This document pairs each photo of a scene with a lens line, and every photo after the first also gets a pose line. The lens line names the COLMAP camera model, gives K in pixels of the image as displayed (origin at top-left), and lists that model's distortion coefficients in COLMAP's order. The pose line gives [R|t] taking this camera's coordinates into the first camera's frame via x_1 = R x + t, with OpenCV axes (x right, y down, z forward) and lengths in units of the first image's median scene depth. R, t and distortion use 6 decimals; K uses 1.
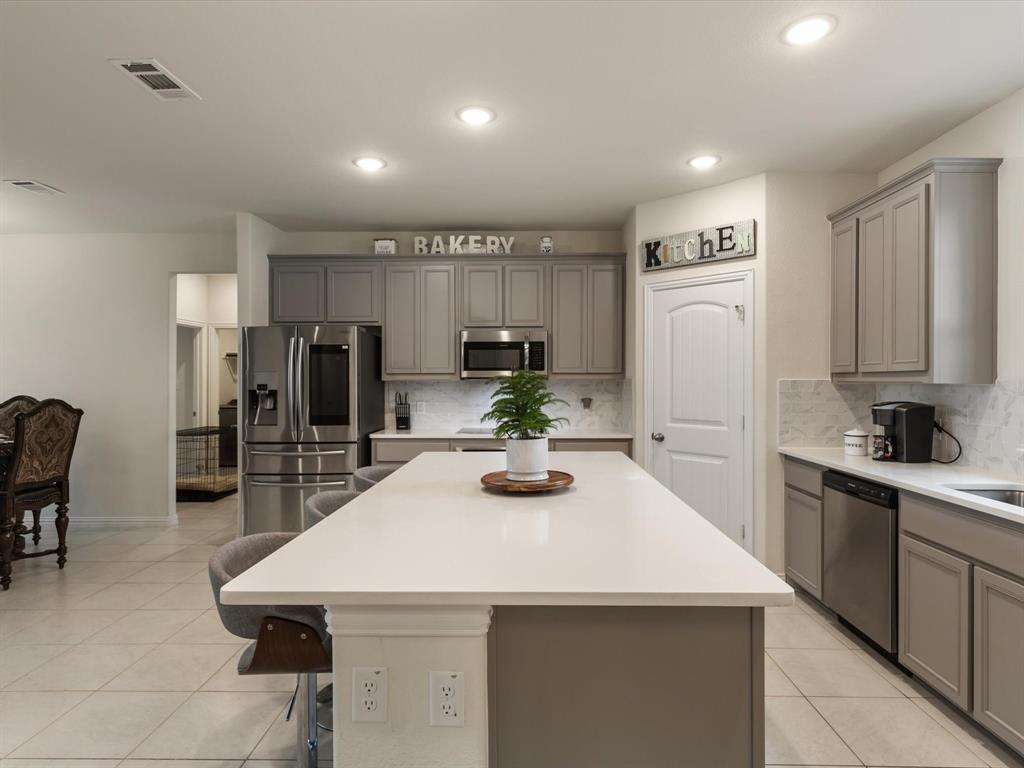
lens RADIAL K [[569.6, 0, 515.6], [0, 569.6, 382.3], [0, 0, 1]] dist [0.001487, -0.000531]
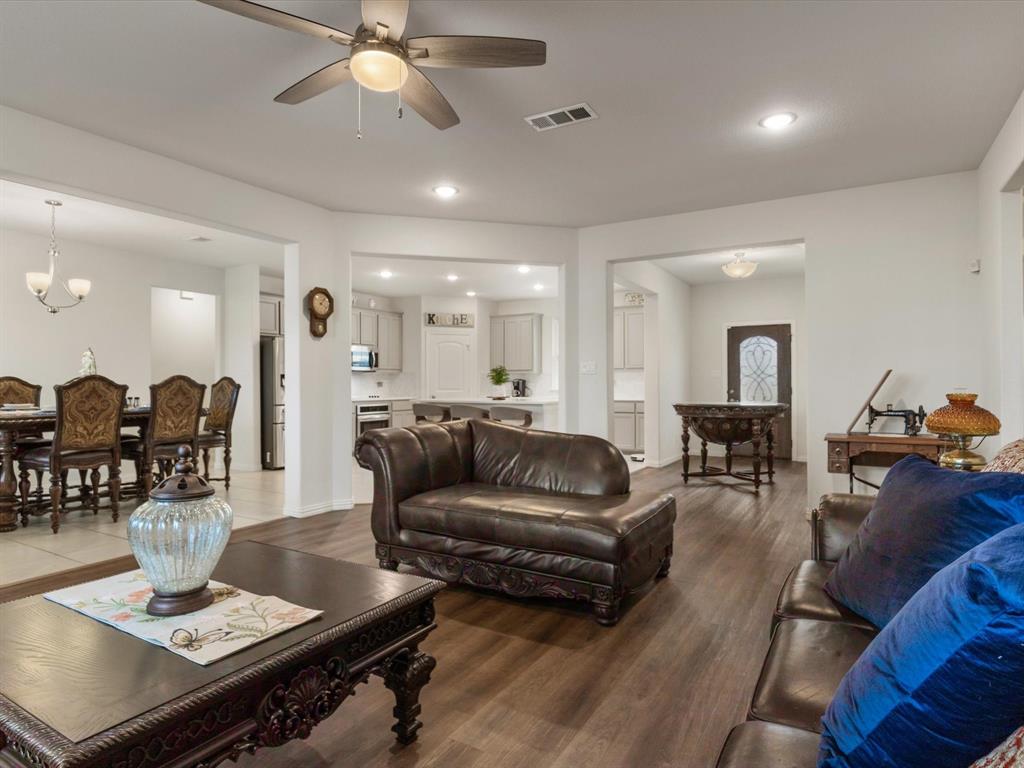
lens RADIAL K [[581.0, 0, 520.7], [0, 581.0, 373.0], [0, 0, 1]] dist [0.004725, 0.000209]
pose [[0.487773, 0.016783, 0.872809, -2.075125], [0.007773, 0.999692, -0.023567, 0.071680], [-0.872936, 0.018280, 0.487492, -0.603266]]
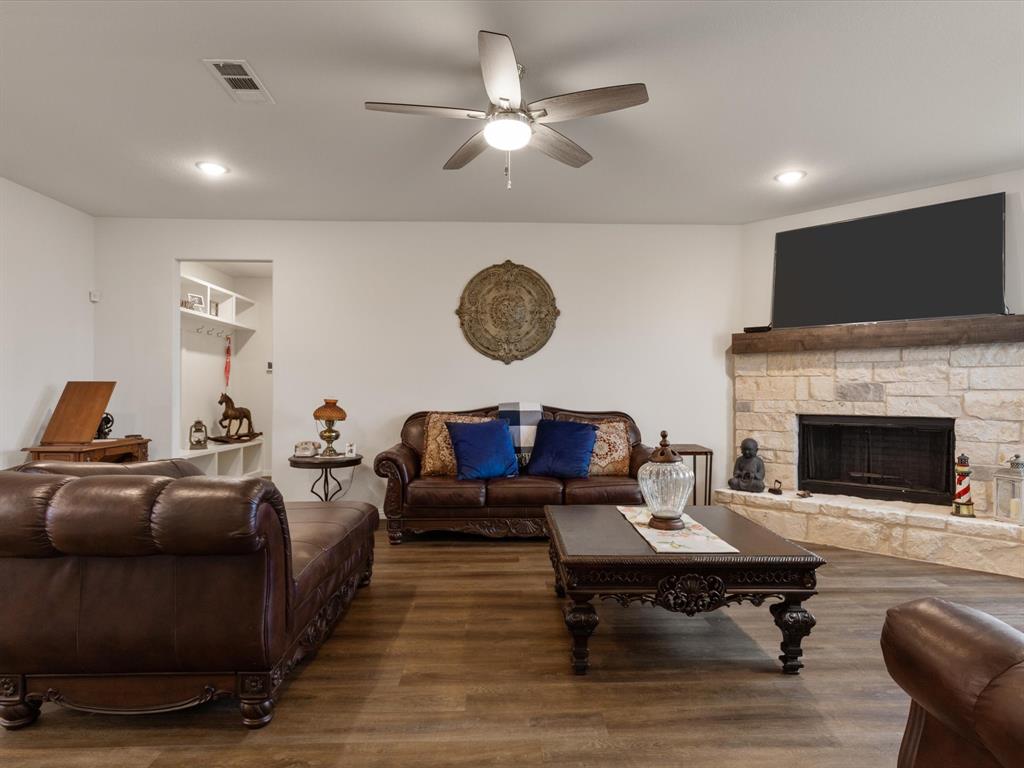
lens RADIAL K [[569.6, 0, 515.6], [0, 569.6, 382.3], [0, 0, 1]] dist [0.001487, -0.000531]
pose [[-0.998893, -0.000889, -0.047024, -1.539247], [-0.000508, 0.999967, -0.008094, 0.054529], [0.047030, -0.008061, -0.998861, 0.673596]]
